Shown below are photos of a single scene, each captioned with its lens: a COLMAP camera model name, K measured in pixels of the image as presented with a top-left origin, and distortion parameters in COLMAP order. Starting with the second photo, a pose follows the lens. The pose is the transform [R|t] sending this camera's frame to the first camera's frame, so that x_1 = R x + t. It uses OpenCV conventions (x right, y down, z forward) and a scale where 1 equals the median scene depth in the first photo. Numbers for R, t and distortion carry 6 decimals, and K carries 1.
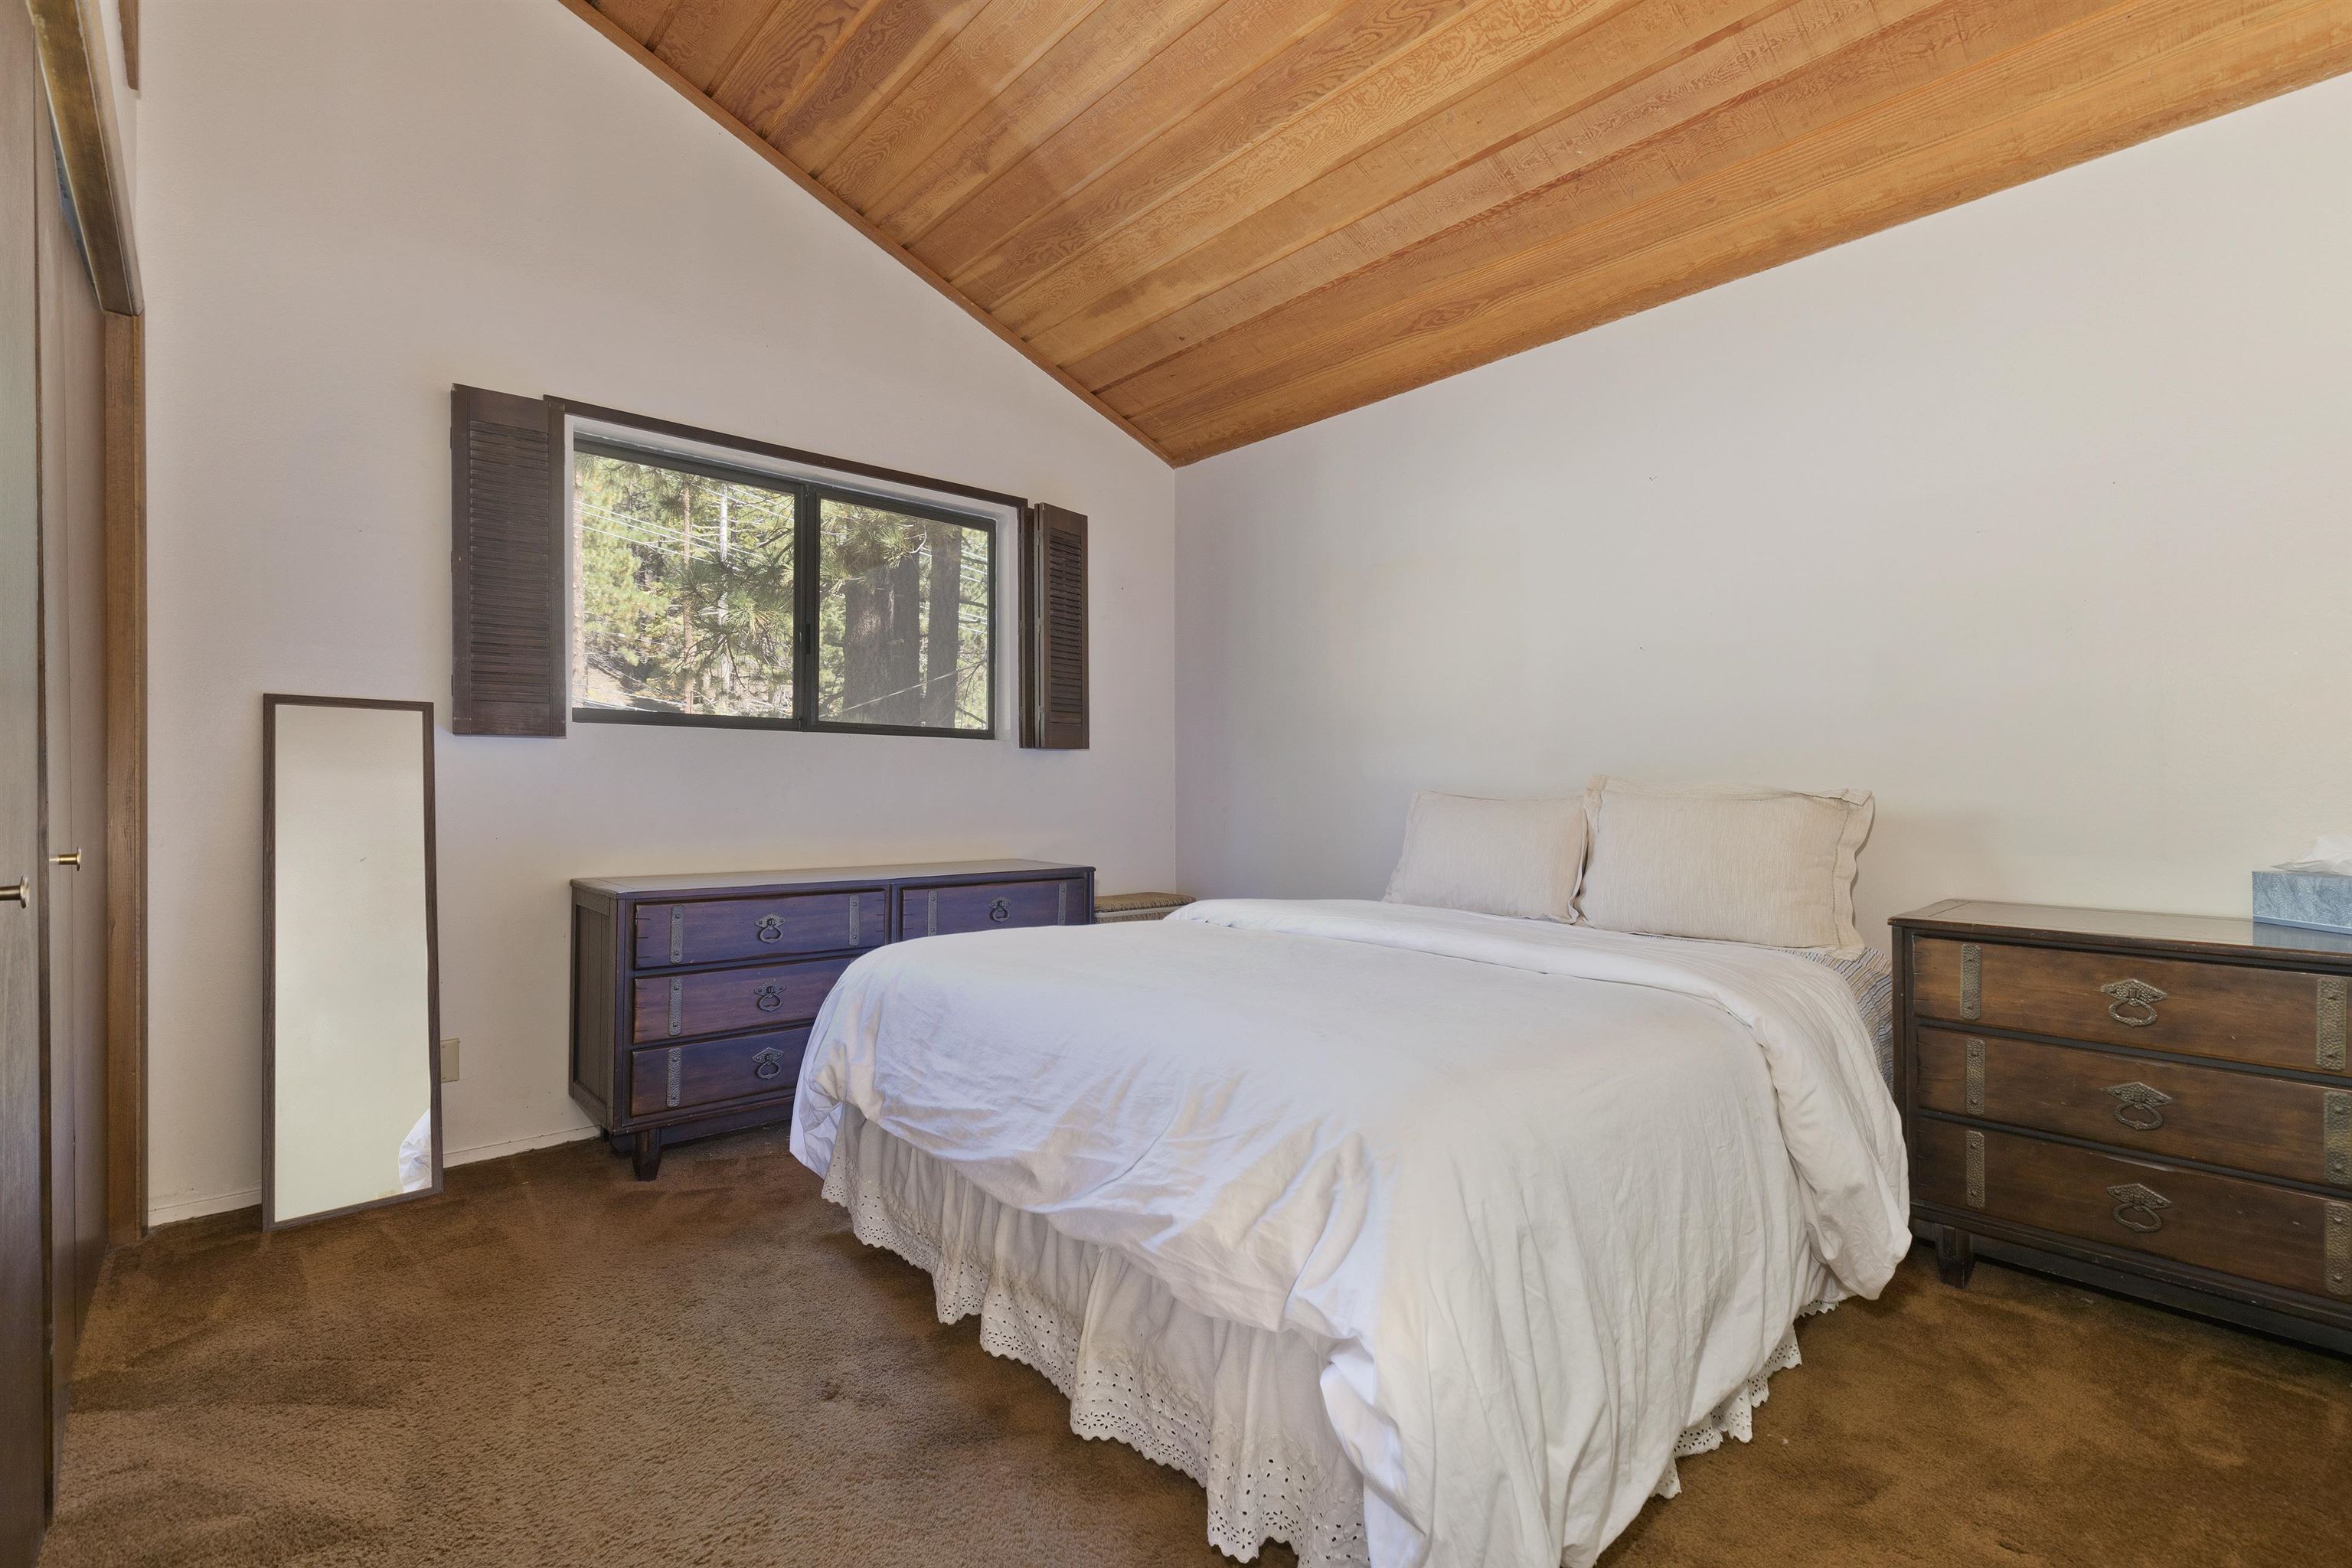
lens RADIAL K [[1053.5, 0, 1180.4], [0, 1053.5, 783.7], [0, 0, 1]] dist [0.012027, -0.003182]
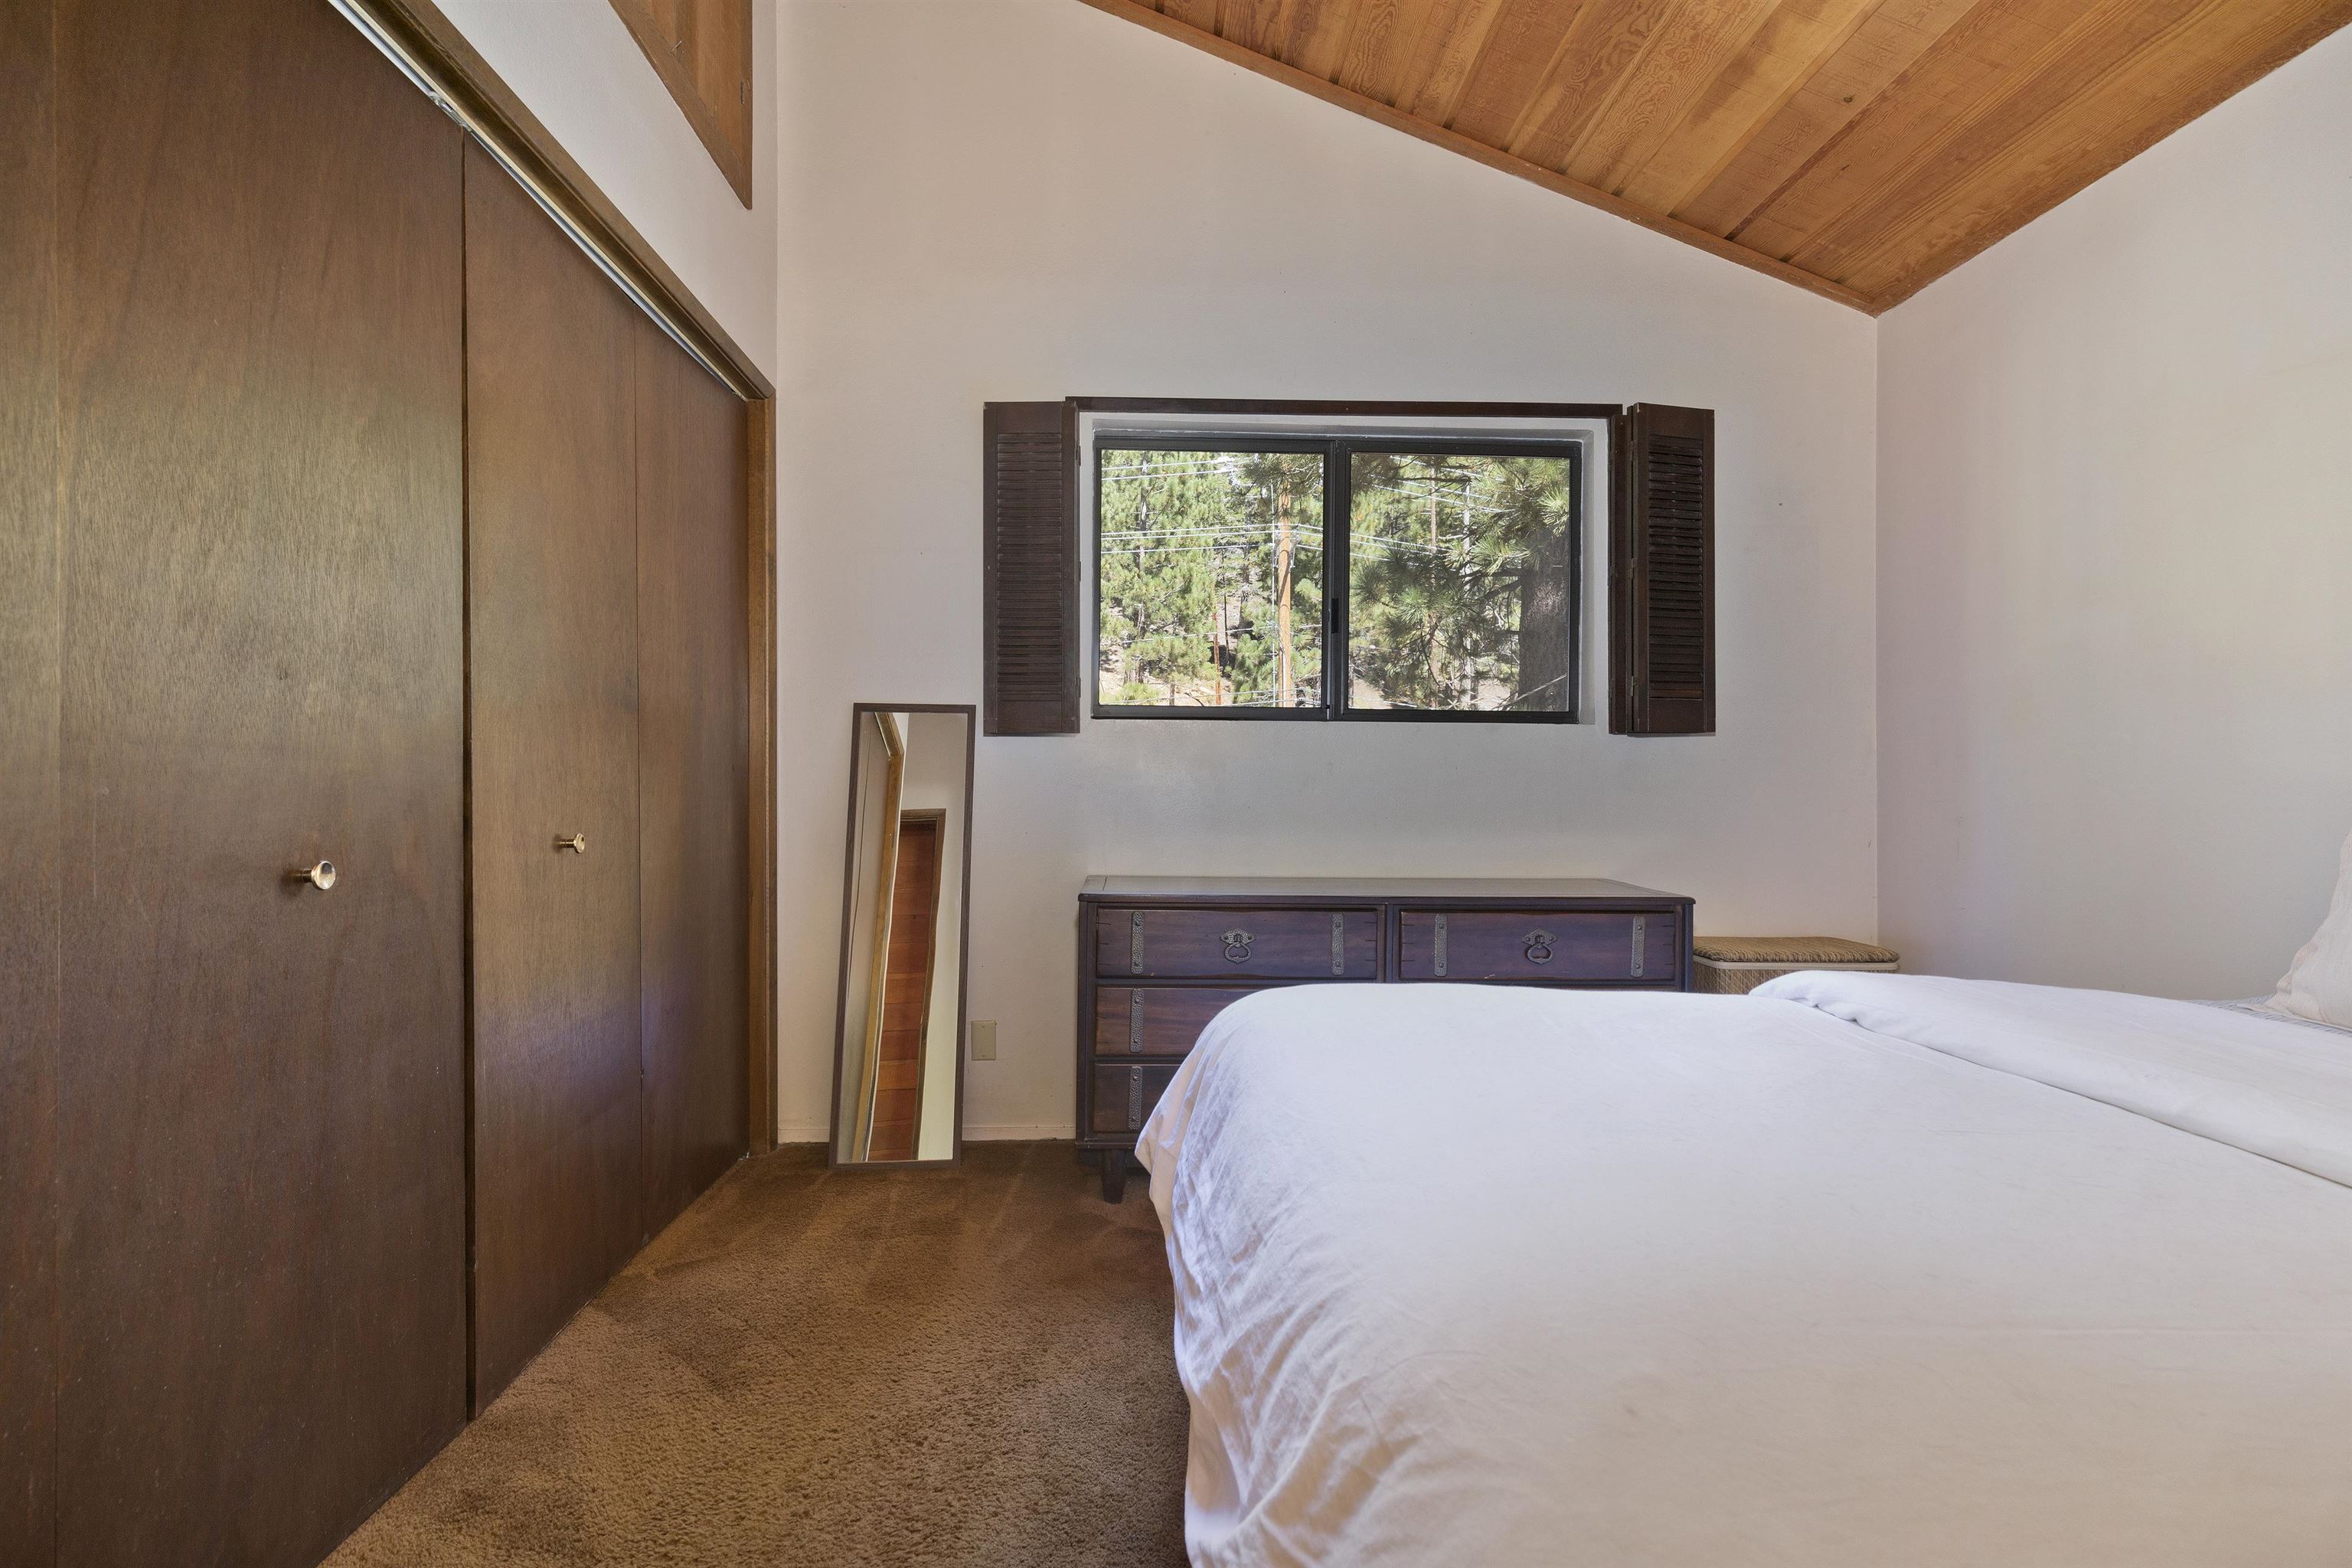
lens RADIAL K [[1053.5, 0, 1180.4], [0, 1053.5, 783.7], [0, 0, 1]] dist [0.012027, -0.003182]
pose [[0.771835, 0.001327, -0.635822, 0.106736], [-0.000478, 0.999999, 0.001508, 0.001320], [0.635823, -0.000860, 0.771834, 0.243516]]
